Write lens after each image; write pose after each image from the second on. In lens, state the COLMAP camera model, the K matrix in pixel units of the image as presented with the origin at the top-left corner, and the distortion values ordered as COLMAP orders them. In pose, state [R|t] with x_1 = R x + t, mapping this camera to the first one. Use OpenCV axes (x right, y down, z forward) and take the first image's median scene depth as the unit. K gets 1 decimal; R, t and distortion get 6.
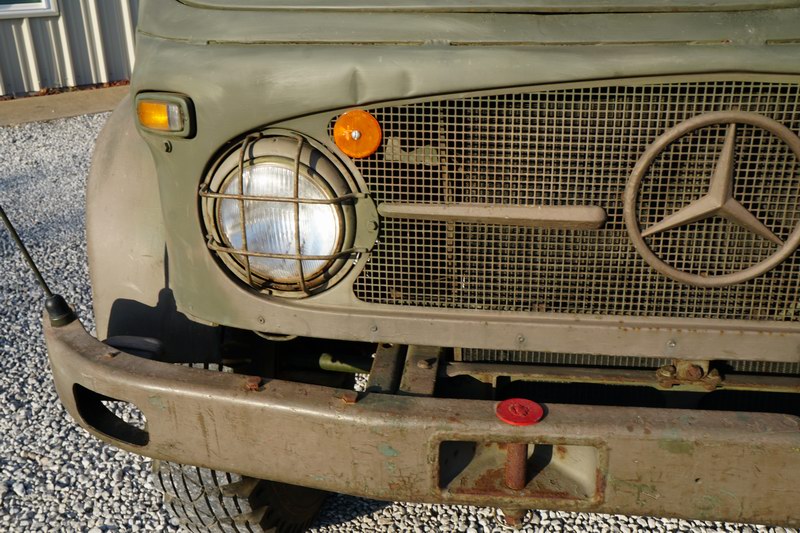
lens RADIAL K [[839.7, 0, 404.5], [0, 839.7, 263.7], [0, 0, 1]] dist [0.001296, 0.000000]
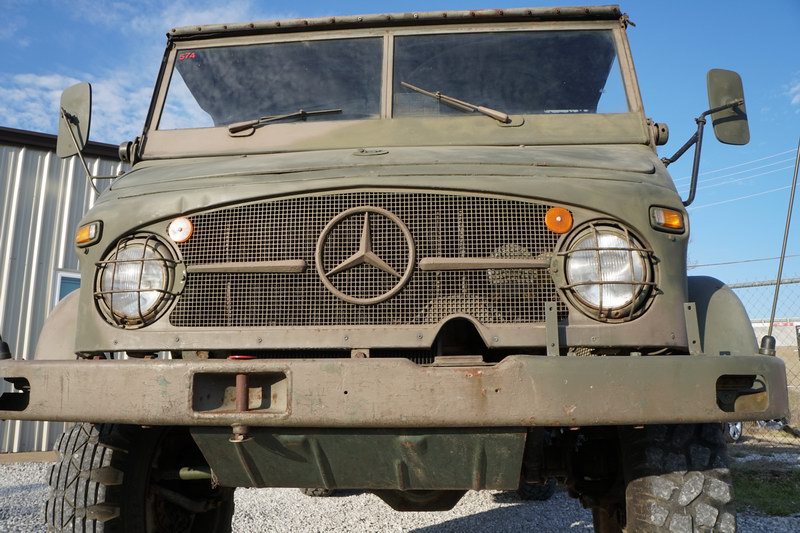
lens RADIAL K [[645.1, 0, 408.5], [0, 645.1, 260.0], [0, 0, 1]] dist [-0.156283, 0.092376]
pose [[0.998471, 0.019321, 0.051791, 0.387557], [0.012704, 0.831643, -0.555165, 0.707816], [-0.053798, 0.554975, 0.830126, -0.171083]]
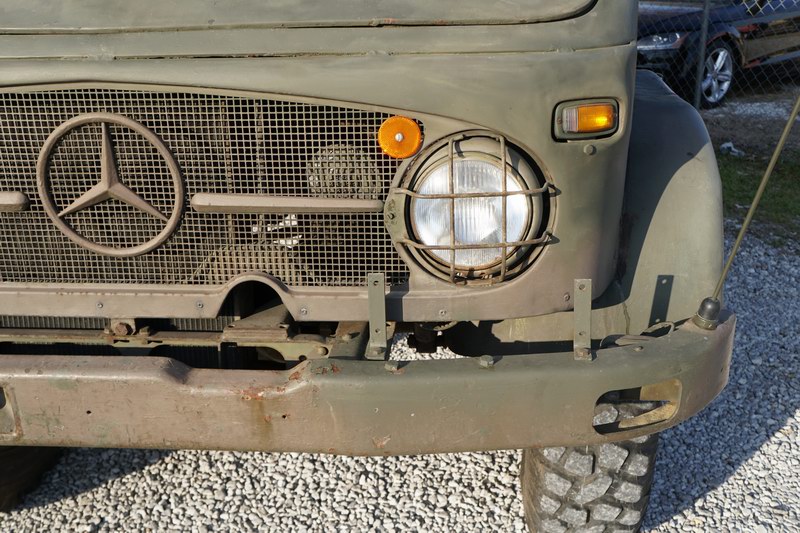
lens RADIAL K [[839.7, 0, 404.9], [0, 839.7, 265.7], [0, 0, 1]] dist [0.001296, 0.000000]
pose [[0.999248, -0.015724, 0.035450, 0.744261], [0.016802, 0.999399, -0.030313, 0.085541], [-0.034952, 0.030886, 0.998912, -0.240946]]
